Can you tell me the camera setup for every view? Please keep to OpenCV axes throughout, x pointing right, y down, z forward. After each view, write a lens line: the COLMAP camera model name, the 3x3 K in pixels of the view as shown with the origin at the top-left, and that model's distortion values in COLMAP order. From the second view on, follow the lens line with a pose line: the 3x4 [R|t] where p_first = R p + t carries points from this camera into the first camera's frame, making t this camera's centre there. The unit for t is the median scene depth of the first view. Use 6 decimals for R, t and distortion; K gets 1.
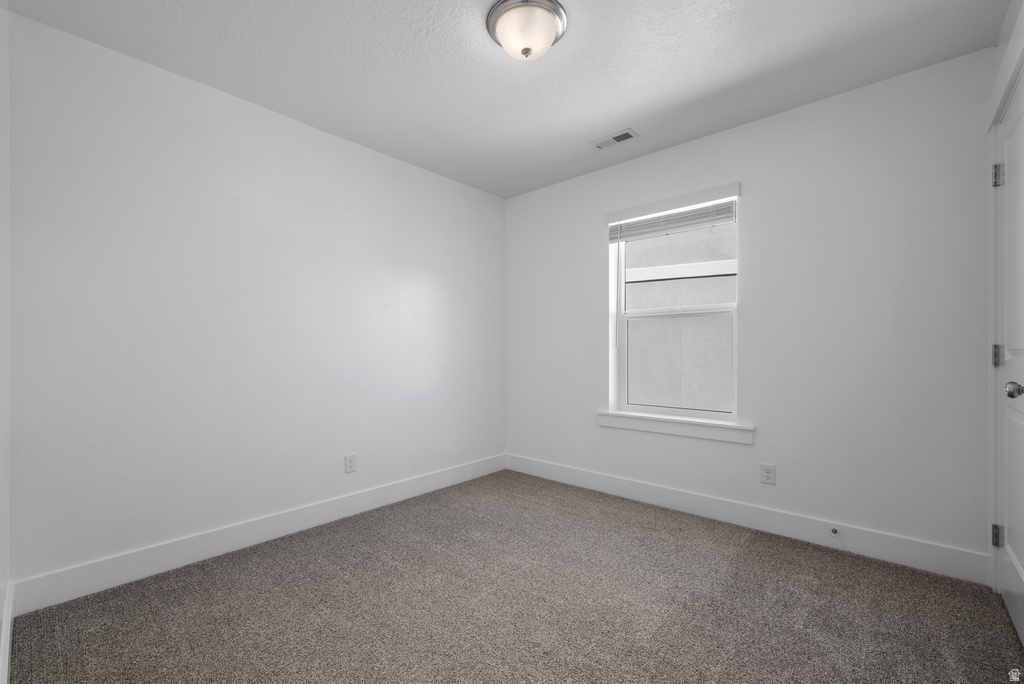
lens RADIAL K [[450.4, 0, 509.8], [0, 450.4, 352.5], [0, 0, 1]] dist [-0.001007, -0.000211]
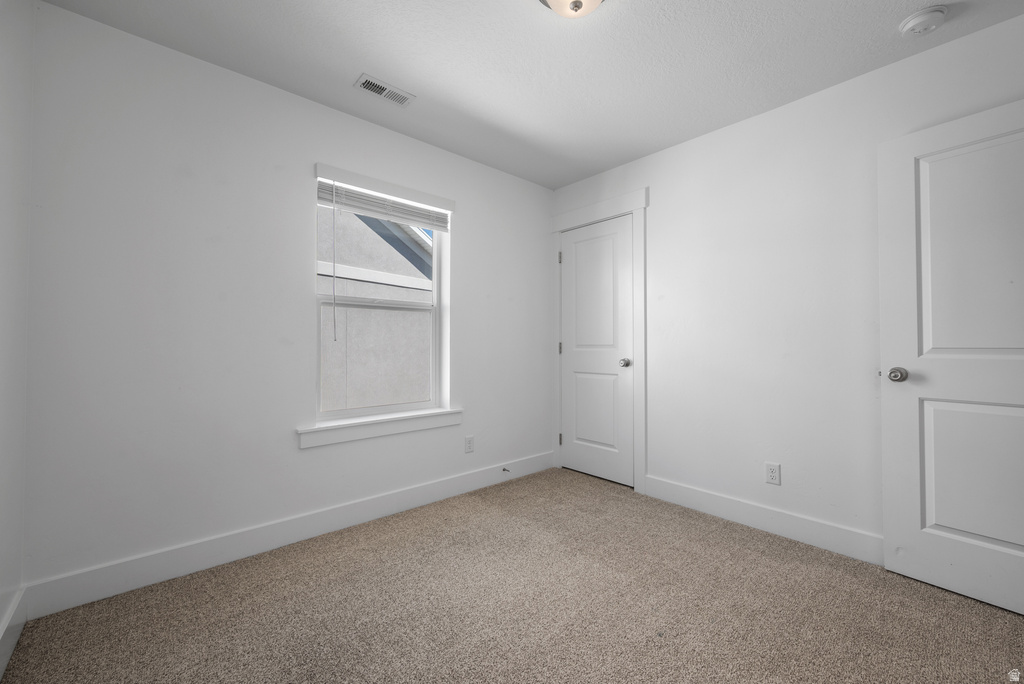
lens RADIAL K [[413.5, 0, 507.3], [0, 413.5, 348.0], [0, 0, 1]] dist [-0.003311, -0.000312]
pose [[0.092755, 0.001778, 0.995687, -0.555992], [0.010202, 0.999944, -0.002736, 0.006893], [-0.995637, 0.010411, 0.092732, 0.788587]]
